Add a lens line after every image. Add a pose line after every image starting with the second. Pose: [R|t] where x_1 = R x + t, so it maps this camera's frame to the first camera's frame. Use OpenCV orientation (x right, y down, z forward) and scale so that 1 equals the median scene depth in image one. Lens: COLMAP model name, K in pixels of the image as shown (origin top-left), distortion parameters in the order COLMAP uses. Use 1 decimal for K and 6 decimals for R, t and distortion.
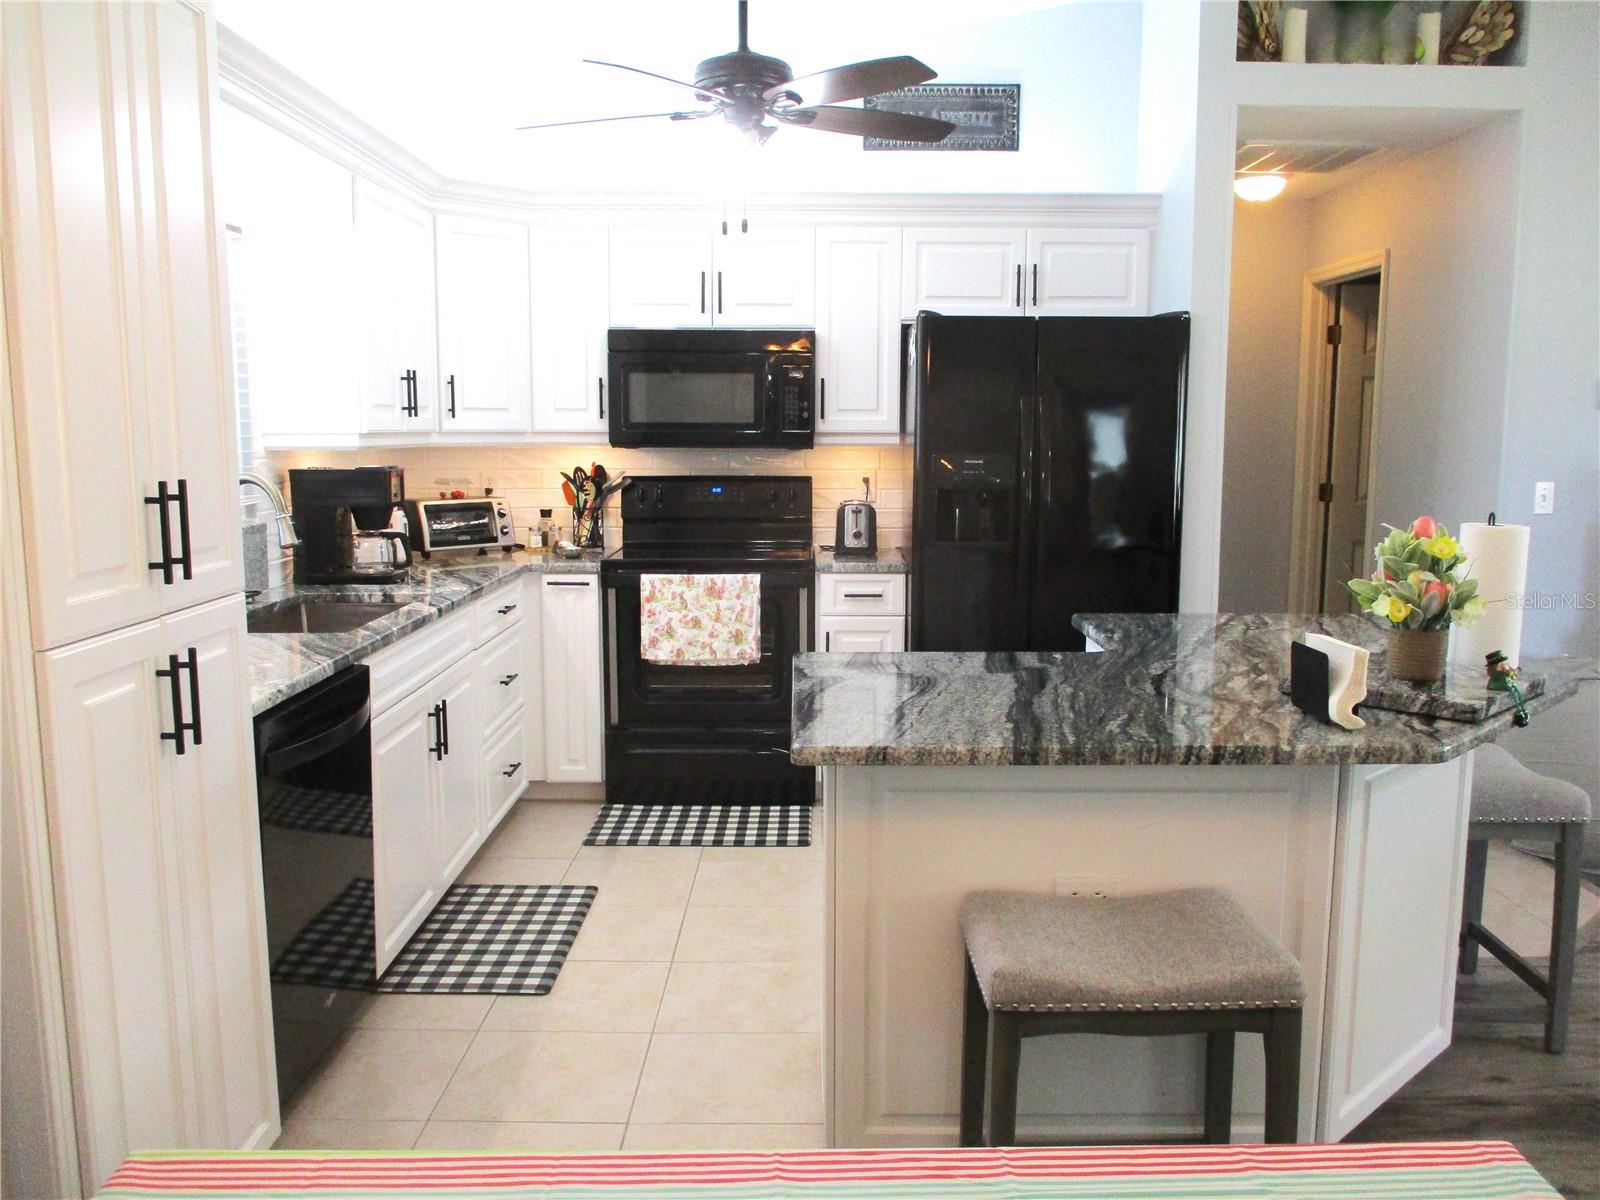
lens RADIAL K [[1338.4, 0, 807.8], [0, 1338.4, 608.1], [0, 0, 1]] dist [-0.034761, 0.022533]
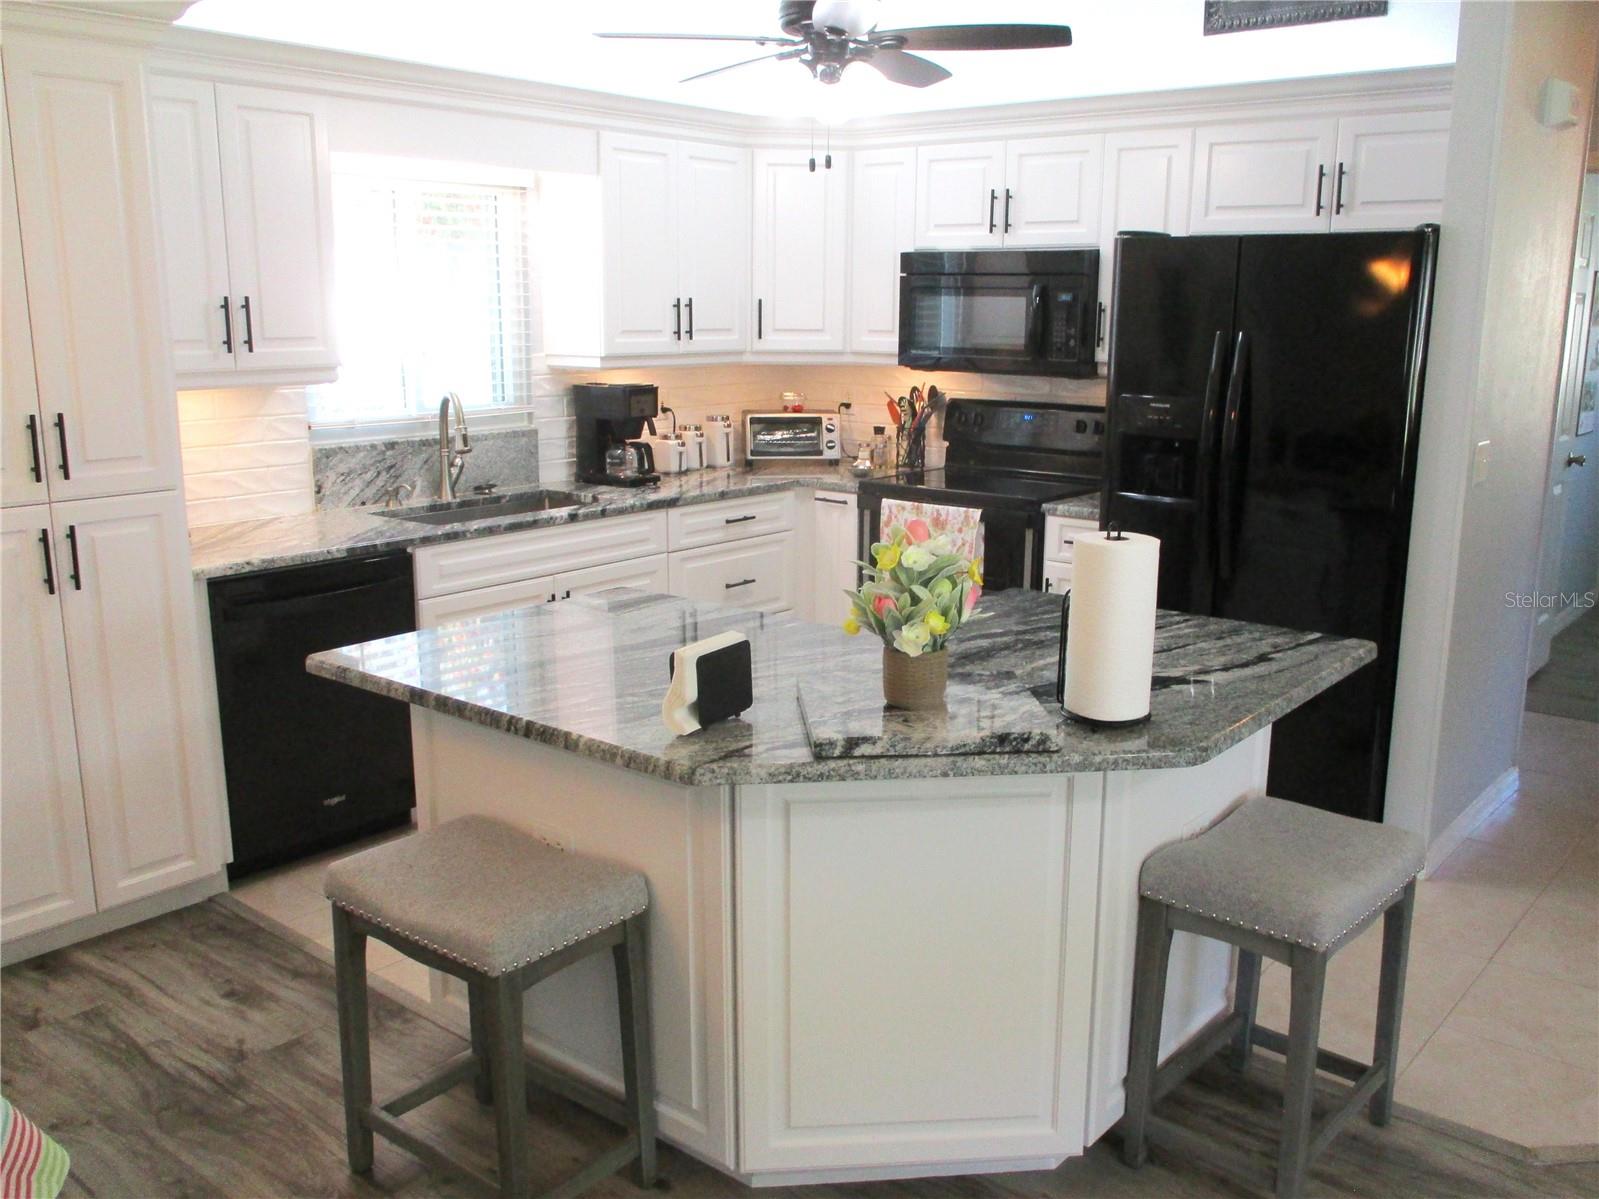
lens RADIAL K [[1406.2, 0, 803.9], [0, 1406.2, 603.4], [0, 0, 1]] dist [-0.026055, 0.019053]
pose [[0.772091, 0.138422, -0.620254, 0.501506], [-0.092329, 0.990068, 0.106023, -0.053841], [0.628770, -0.024592, 0.777203, 0.129077]]
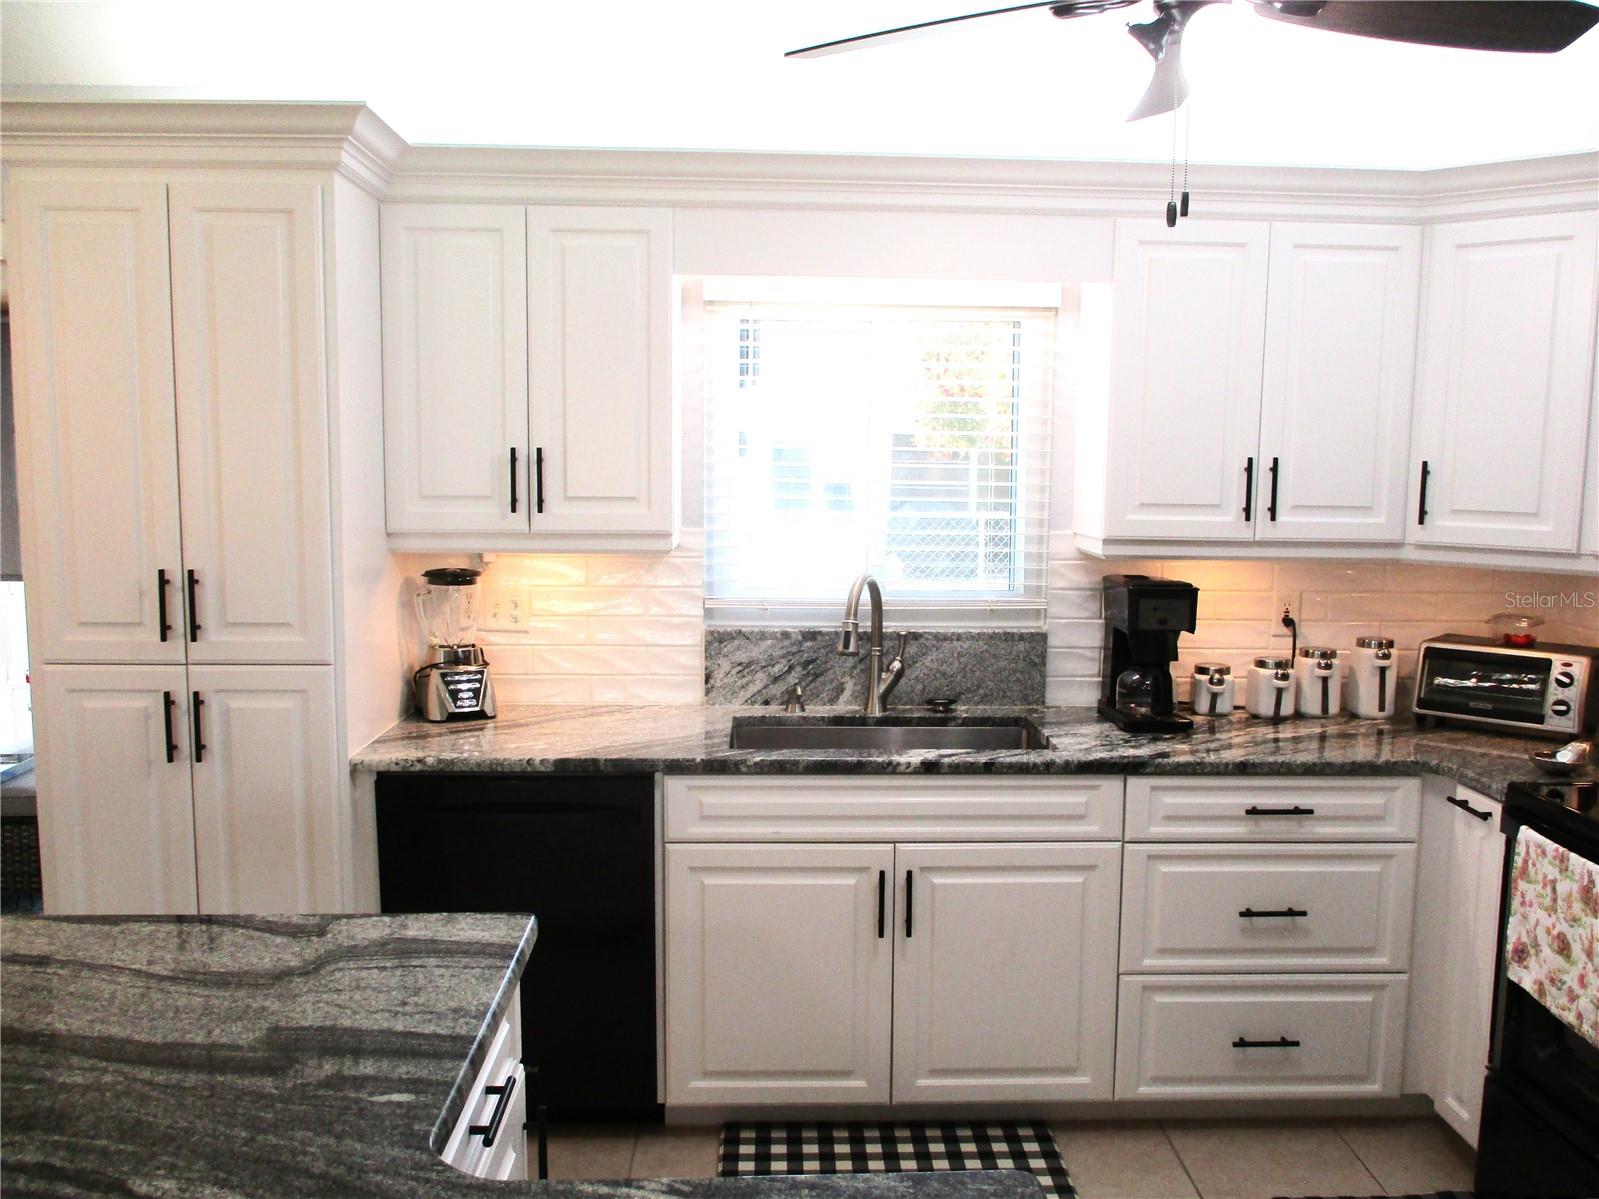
lens RADIAL K [[1337.5, 0, 810.1], [0, 1337.5, 610.4], [0, 0, 1]] dist [-0.034761, 0.022533]
pose [[0.040022, 0.116146, -0.992425, 0.392419], [-0.149778, 0.982697, 0.108967, -0.126945], [0.987909, 0.144283, 0.056725, 0.665571]]
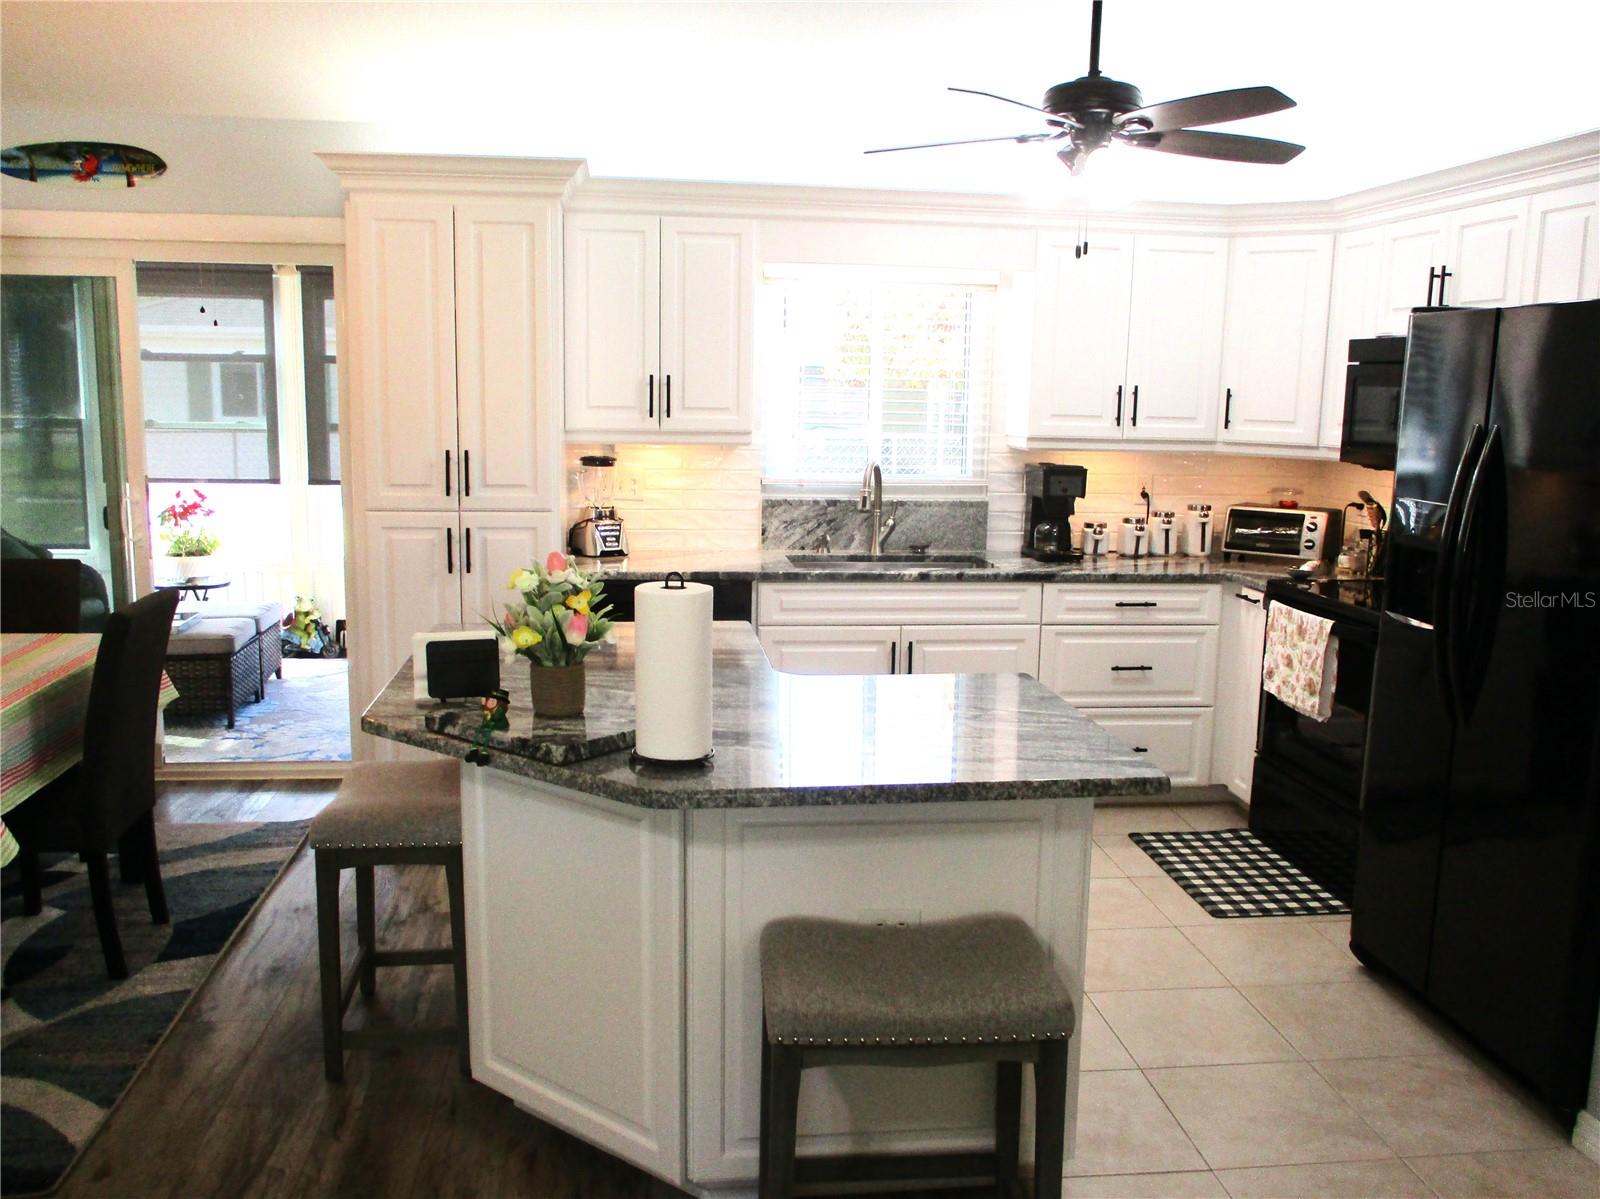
lens RADIAL K [[1338.4, 0, 809.0], [0, 1338.4, 609.2], [0, 0, 1]] dist [-0.034761, 0.022533]
pose [[0.125790, 0.164022, -0.978404, 0.757344], [-0.156896, 0.977115, 0.143635, -0.102774], [0.979572, 0.135439, 0.148646, 0.537357]]
